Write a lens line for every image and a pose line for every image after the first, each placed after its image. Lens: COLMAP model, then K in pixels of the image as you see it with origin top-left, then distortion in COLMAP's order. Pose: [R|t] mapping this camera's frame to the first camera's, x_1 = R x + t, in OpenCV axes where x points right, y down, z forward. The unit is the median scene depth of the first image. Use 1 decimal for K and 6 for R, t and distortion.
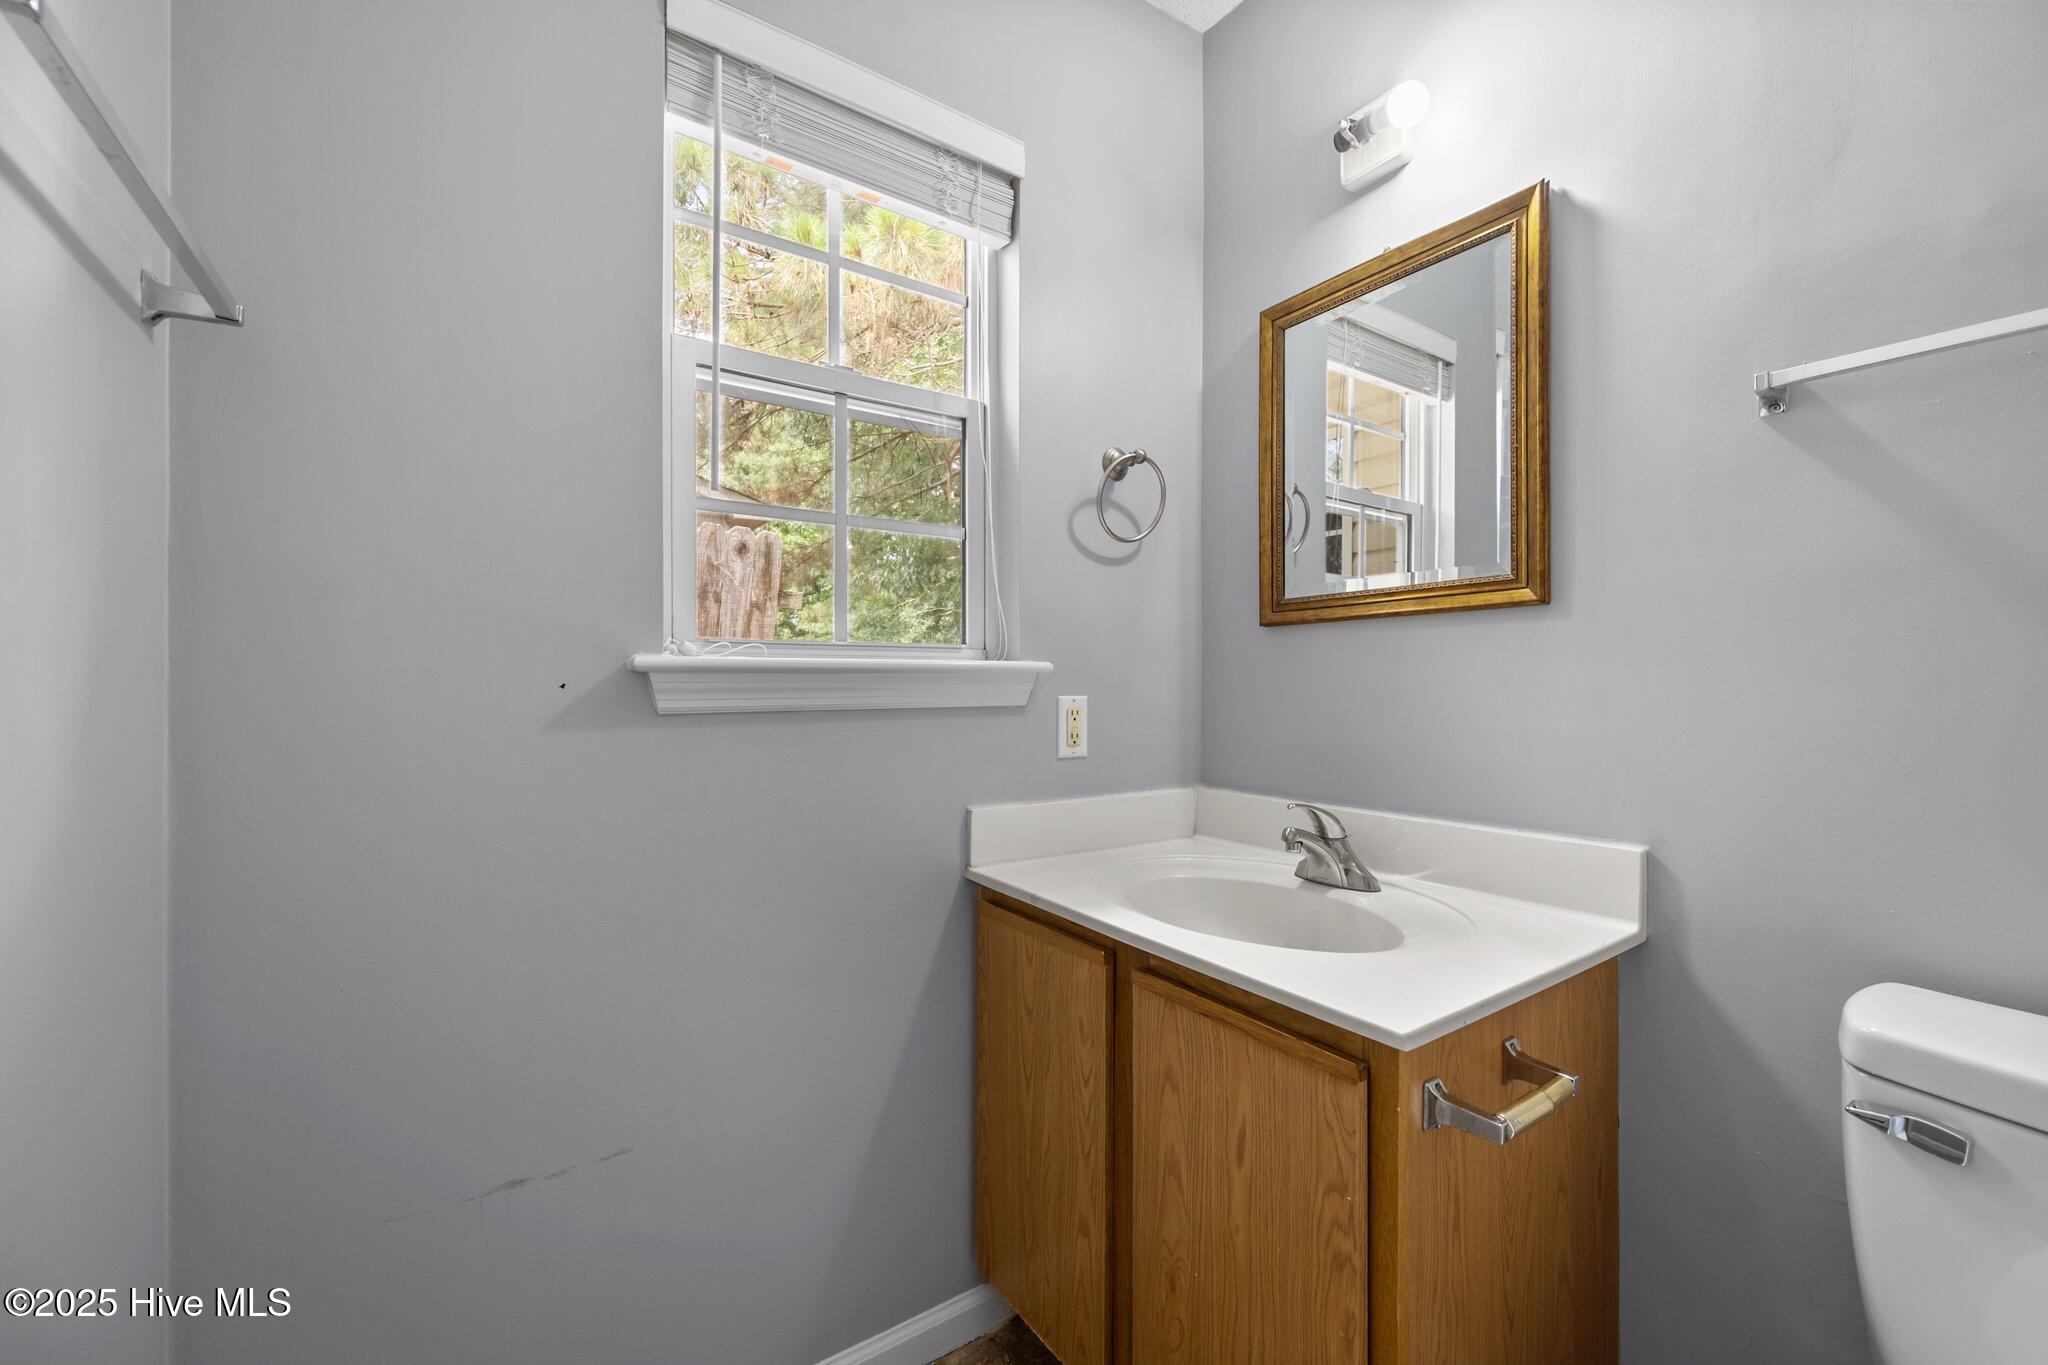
lens RADIAL K [[808.8, 0, 1026.9], [0, 808.8, 684.7], [0, 0, 1]] dist [0.000832, 0.000149]
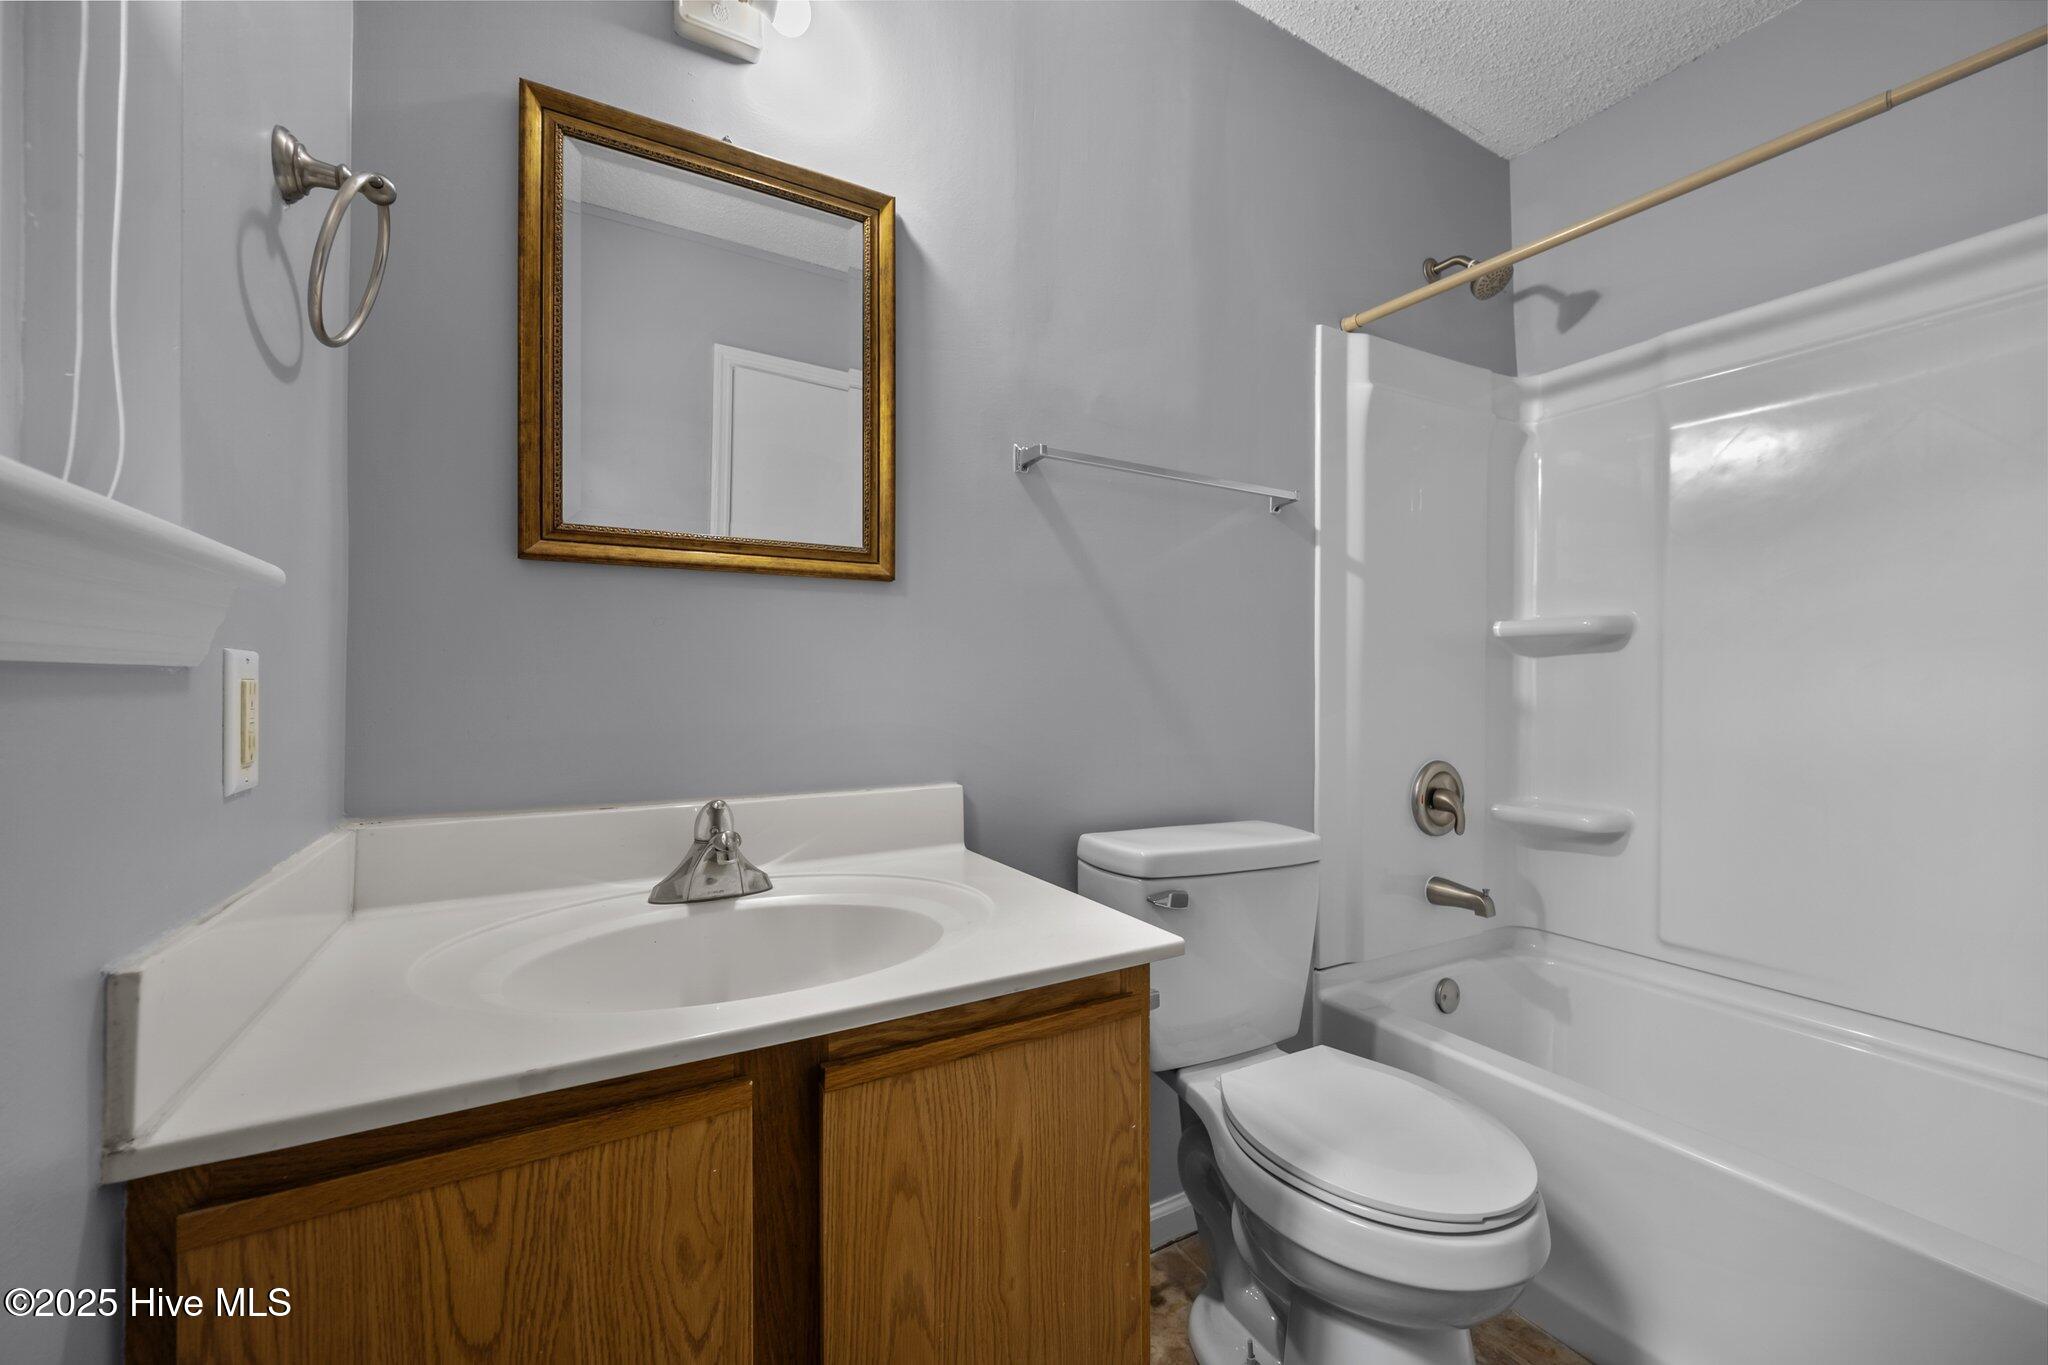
lens RADIAL K [[816.5, 0, 1029.9], [0, 816.5, 684.9], [0, 0, 1]] dist [-0.000979, -0.000253]
pose [[0.073093, 0.001409, 0.997324, -0.459948], [0.000758, 0.999999, -0.001468, 0.044796], [-0.997325, 0.000863, 0.073092, 0.730316]]
